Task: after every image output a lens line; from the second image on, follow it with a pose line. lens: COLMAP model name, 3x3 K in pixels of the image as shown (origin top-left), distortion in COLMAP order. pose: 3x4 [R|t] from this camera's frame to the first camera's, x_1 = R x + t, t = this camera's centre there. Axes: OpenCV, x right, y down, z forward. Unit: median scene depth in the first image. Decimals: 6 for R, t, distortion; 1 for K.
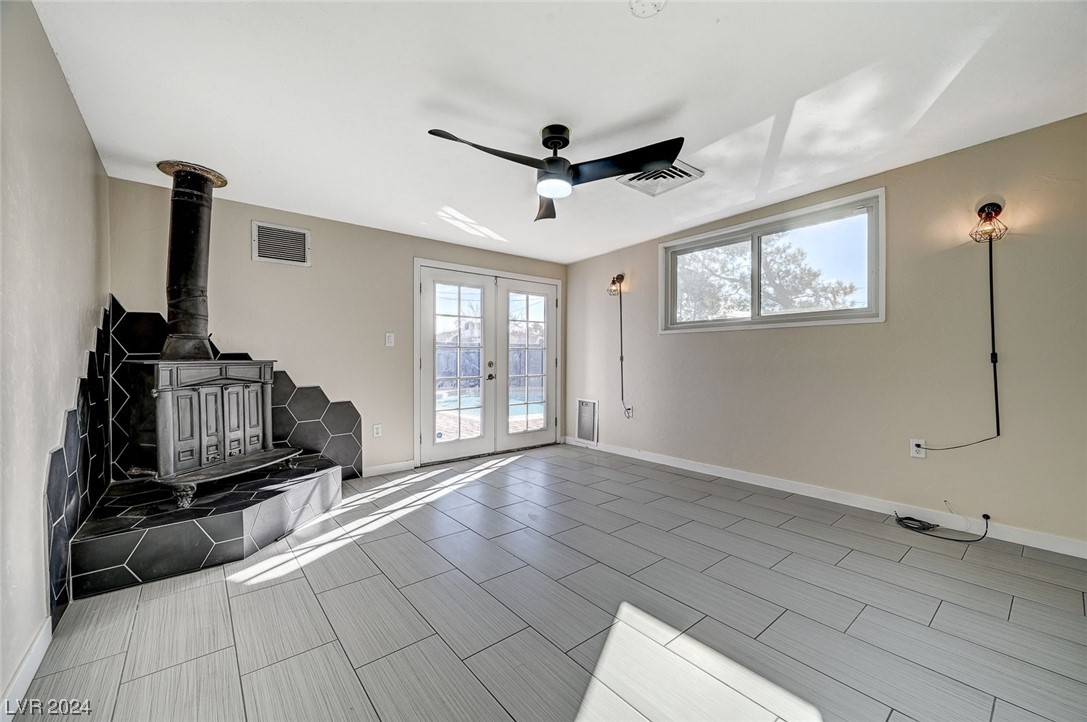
lens RADIAL K [[424.6, 0, 541.0], [0, 424.6, 357.7], [0, 0, 1]] dist [-0.000089, -0.000006]
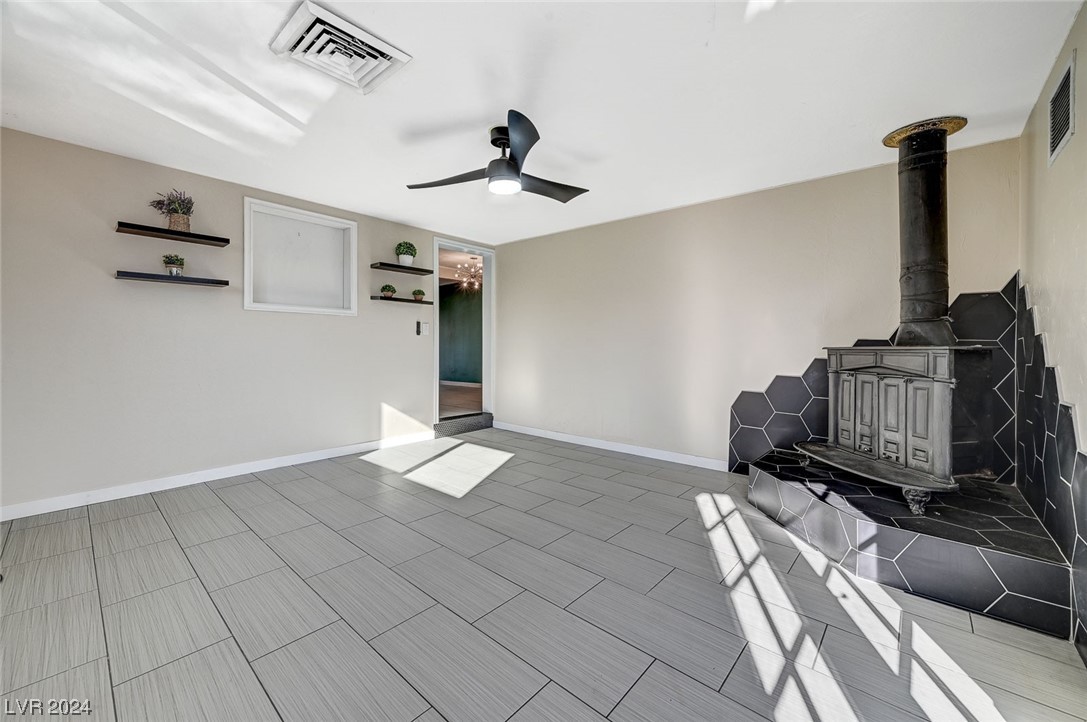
lens RADIAL K [[430.1, 0, 544.1], [0, 430.1, 355.8], [0, 0, 1]] dist [-0.001779, 0.000491]
pose [[-0.987006, 0.001168, -0.160679, 0.089599], [-0.000733, 0.999930, 0.011774, 0.013706], [0.160681, 0.011739, -0.986937, 1.682479]]
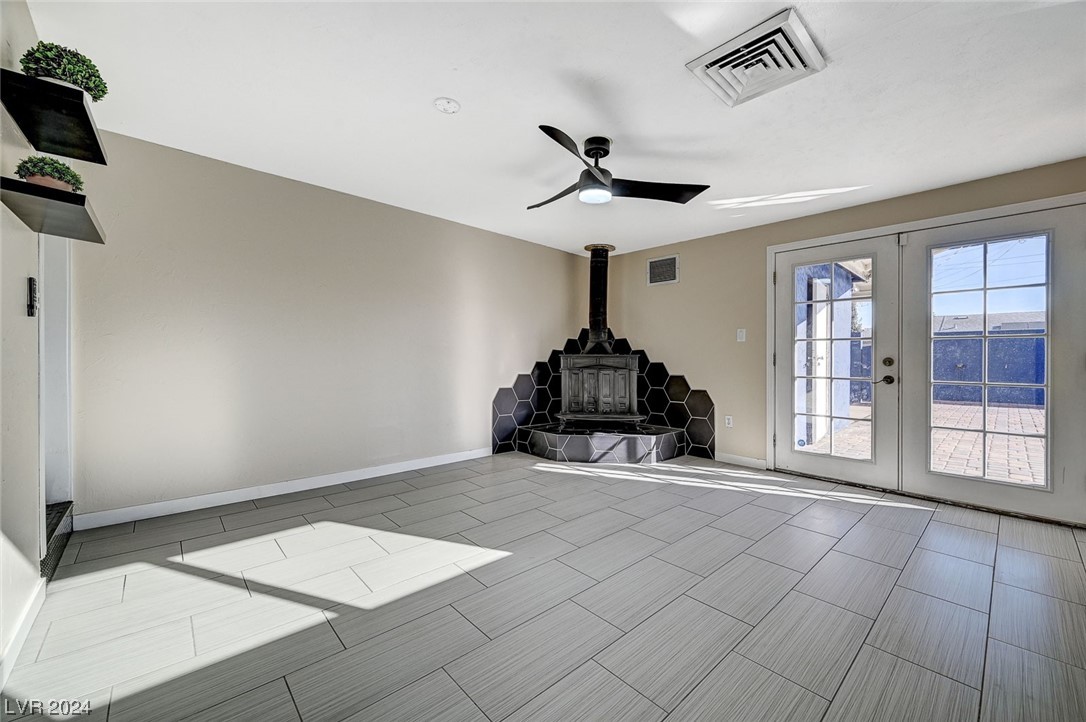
lens RADIAL K [[431.2, 0, 550.2], [0, 431.2, 359.9], [0, 0, 1]] dist [-0.003049, -0.000136]
pose [[0.065182, 0.014879, -0.997762, 0.906663], [0.000172, 0.999889, 0.014922, 0.002175], [0.997873, -0.001144, 0.065172, 0.655301]]
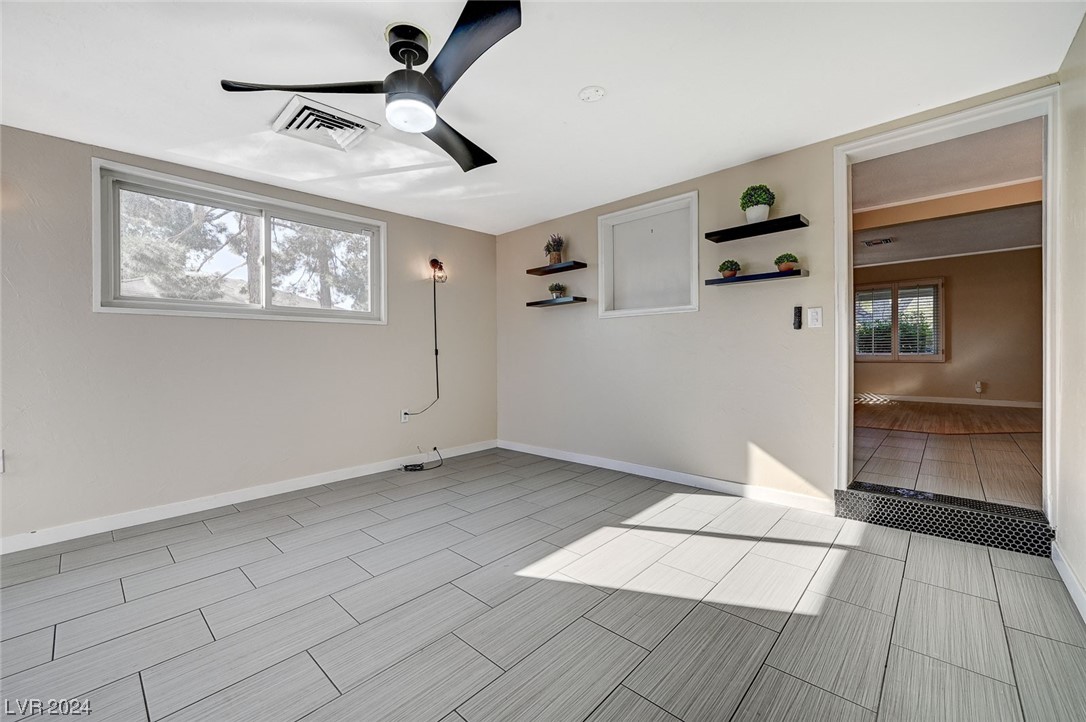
lens RADIAL K [[433.7, 0, 541.6], [0, 433.7, 356.4], [0, 0, 1]] dist [-0.000059, 0.000129]
pose [[-0.132229, -0.008503, 0.991183, -0.591176], [0.005578, 0.999941, 0.009323, 0.003168], [-0.991203, 0.006762, -0.132174, 0.707647]]
